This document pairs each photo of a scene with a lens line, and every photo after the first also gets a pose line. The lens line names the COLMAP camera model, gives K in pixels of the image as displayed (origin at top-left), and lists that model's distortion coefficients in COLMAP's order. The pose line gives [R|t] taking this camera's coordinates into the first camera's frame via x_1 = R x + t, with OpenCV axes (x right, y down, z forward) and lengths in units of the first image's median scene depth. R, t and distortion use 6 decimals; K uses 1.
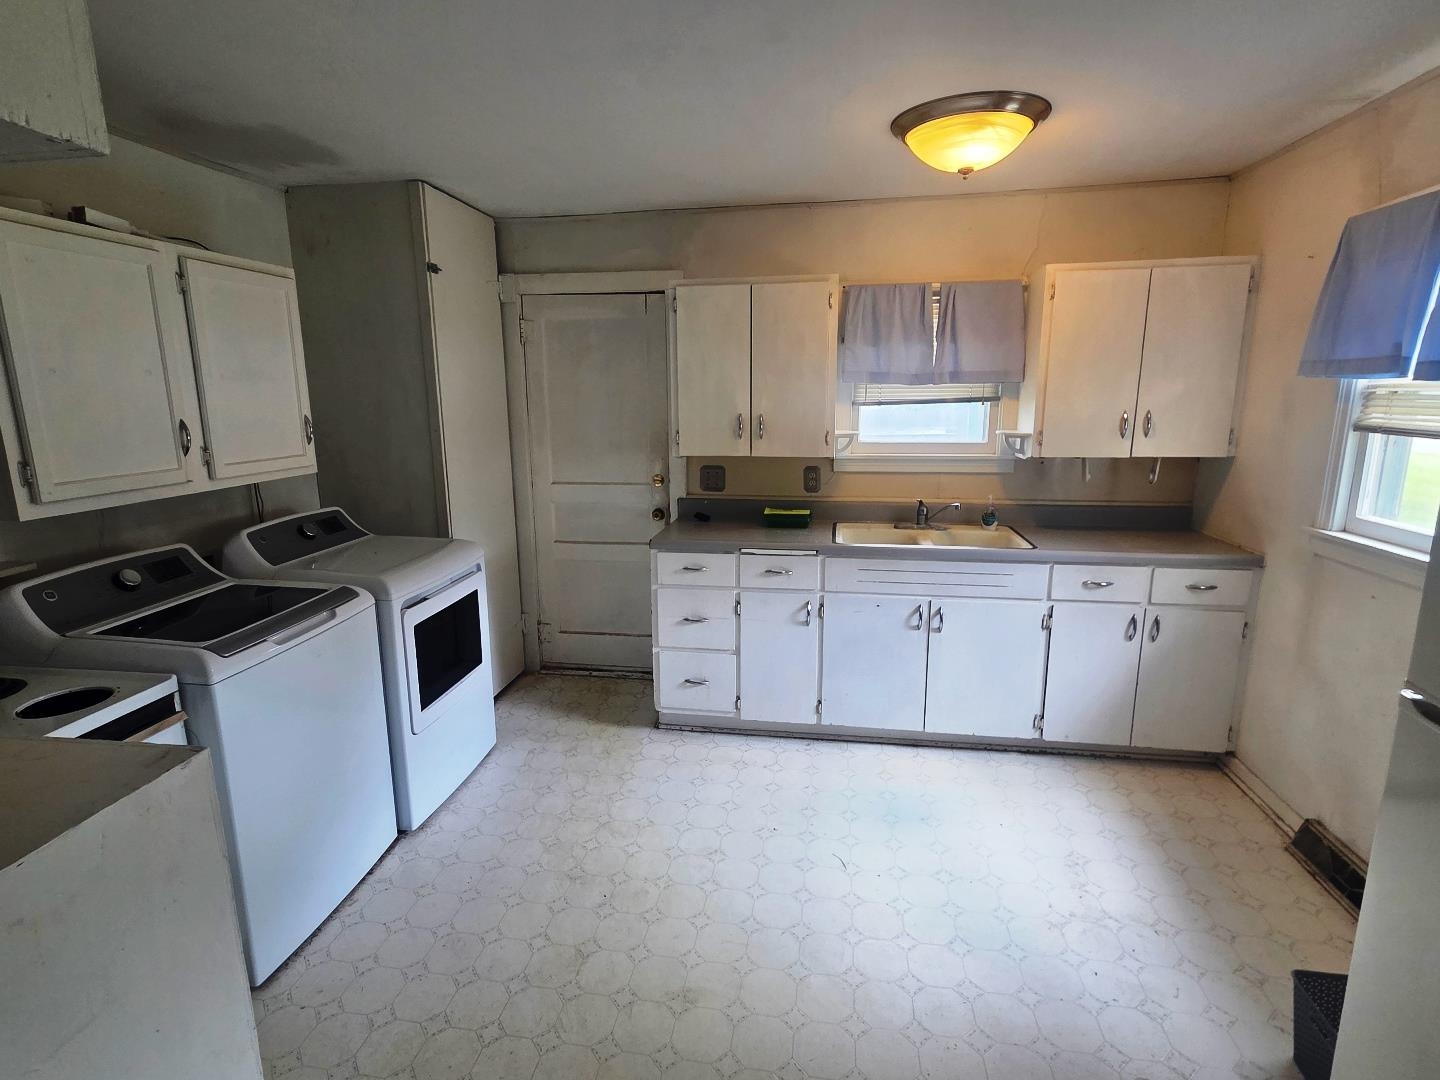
lens RADIAL K [[725.2, 0, 714.2], [0, 725.2, 536.4], [0, 0, 1]] dist [0.001653, -0.000189]
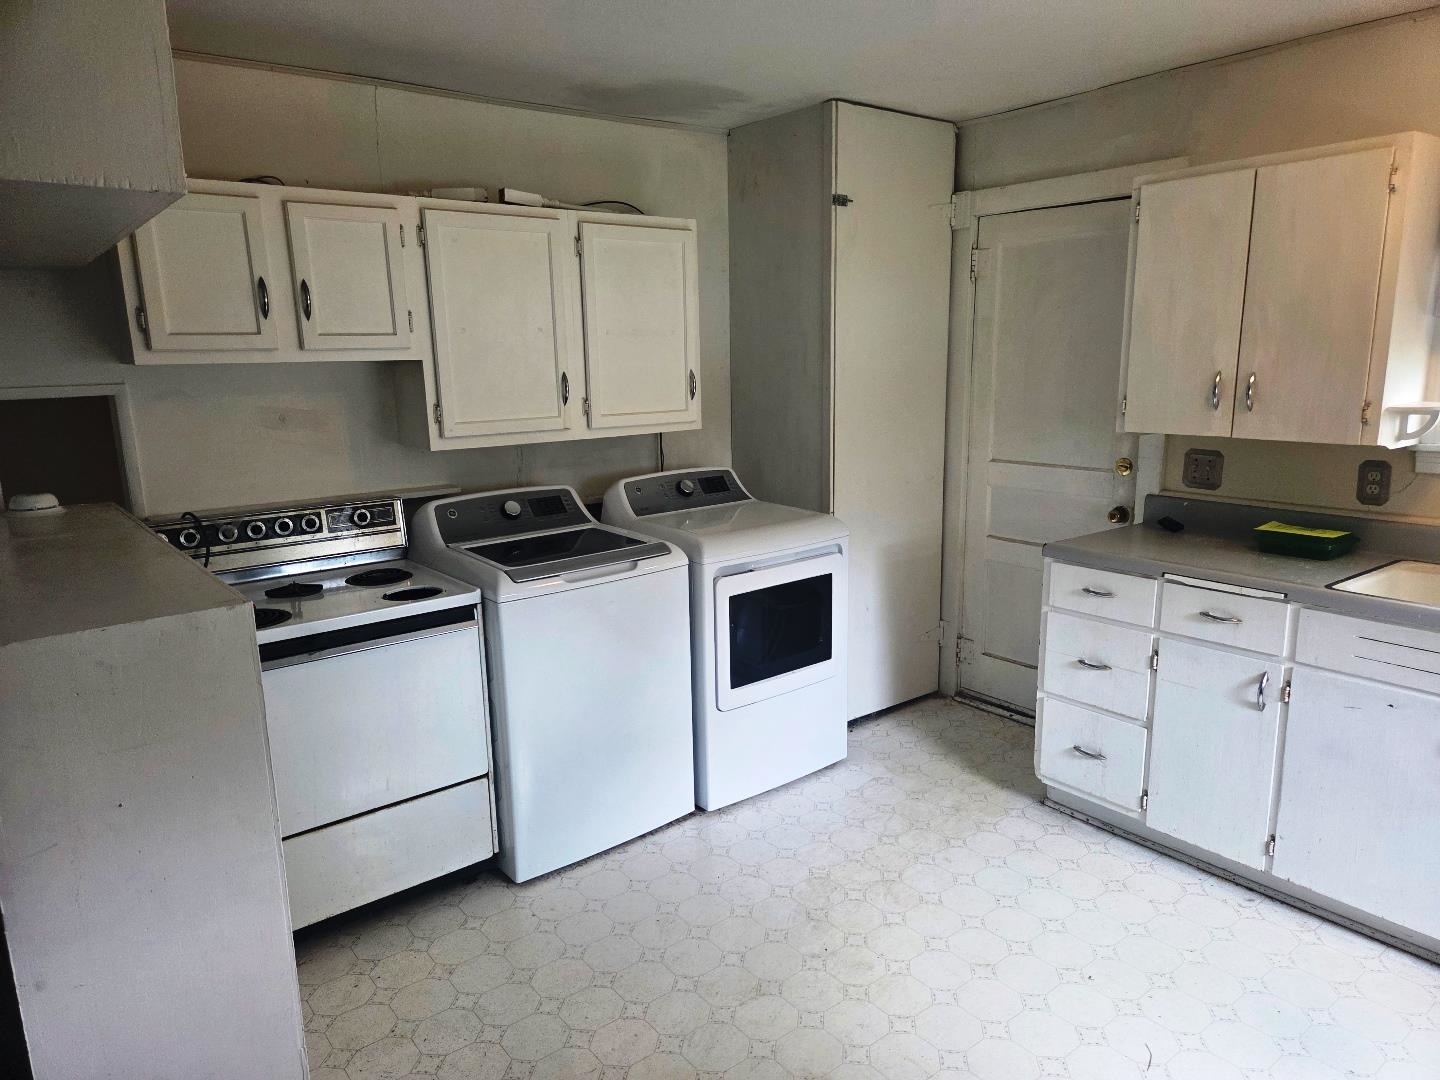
lens RADIAL K [[965.7, 0, 725.7], [0, 965.7, 551.3], [0, 0, 1]] dist [0.066131, -0.063934]
pose [[0.732647, 0.134171, -0.667253, 0.344393], [-0.122738, 0.990349, 0.064372, -0.011690], [0.669450, 0.034736, 0.742045, 0.057807]]
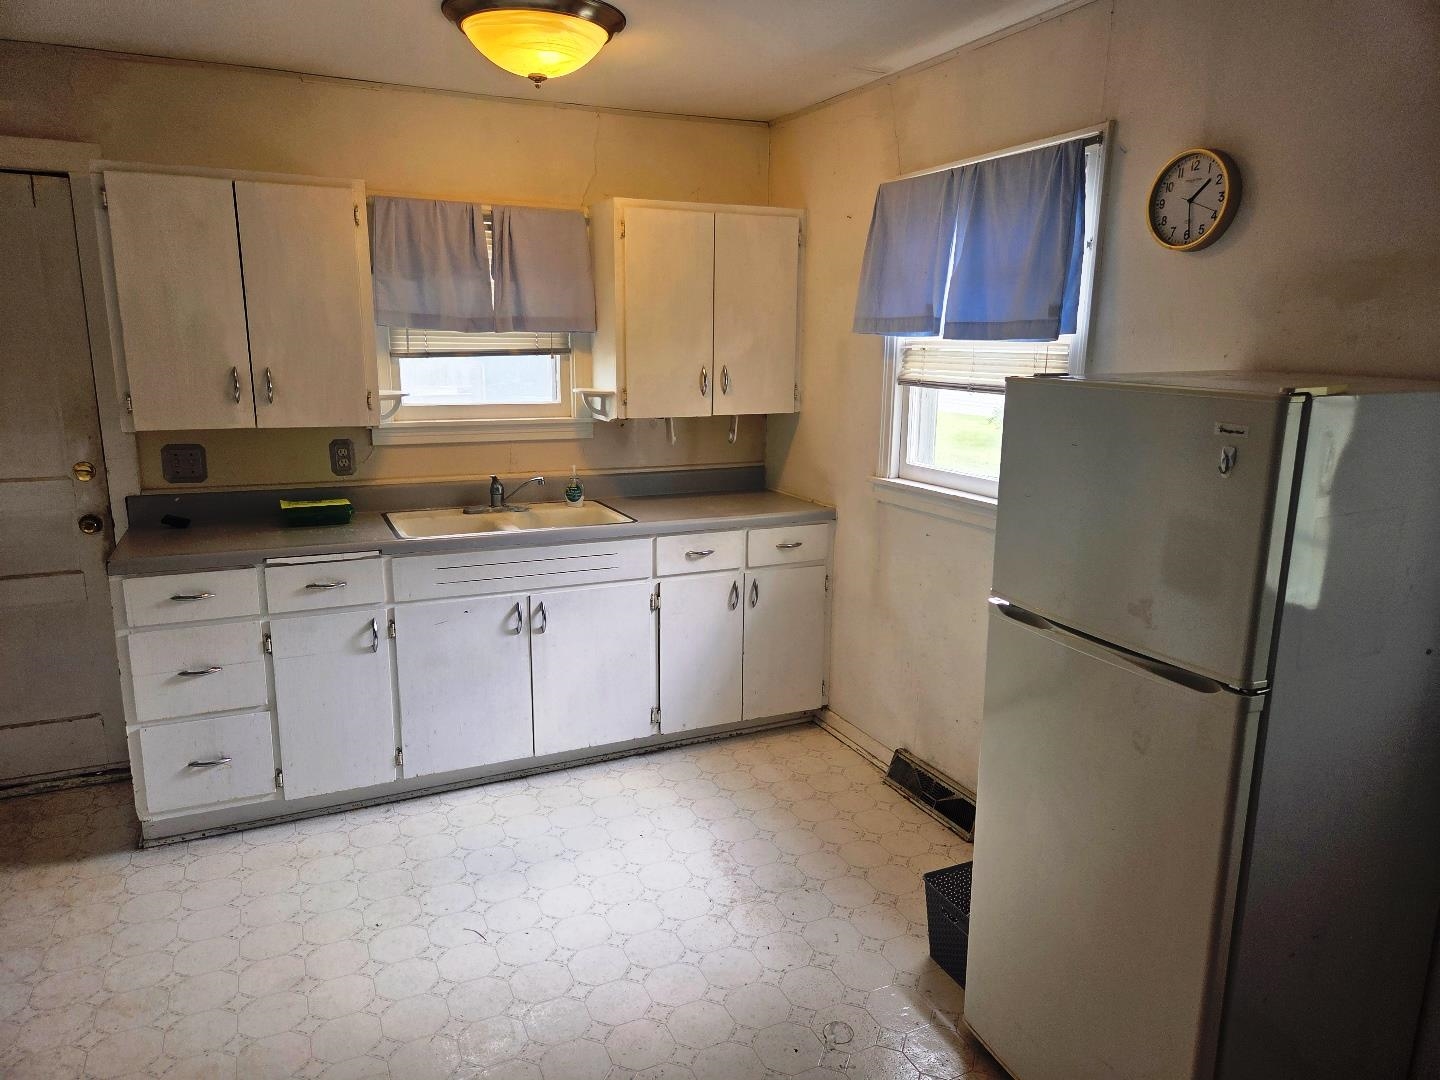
lens RADIAL K [[969.3, 0, 720.0], [0, 969.3, 540.0], [0, 0, 1]] dist [0.072860, -0.066387]
pose [[0.824567, -0.098852, 0.557062, -0.130696], [0.095113, 0.994824, 0.035747, 0.006396], [-0.557713, 0.023508, 0.829701, -0.038680]]
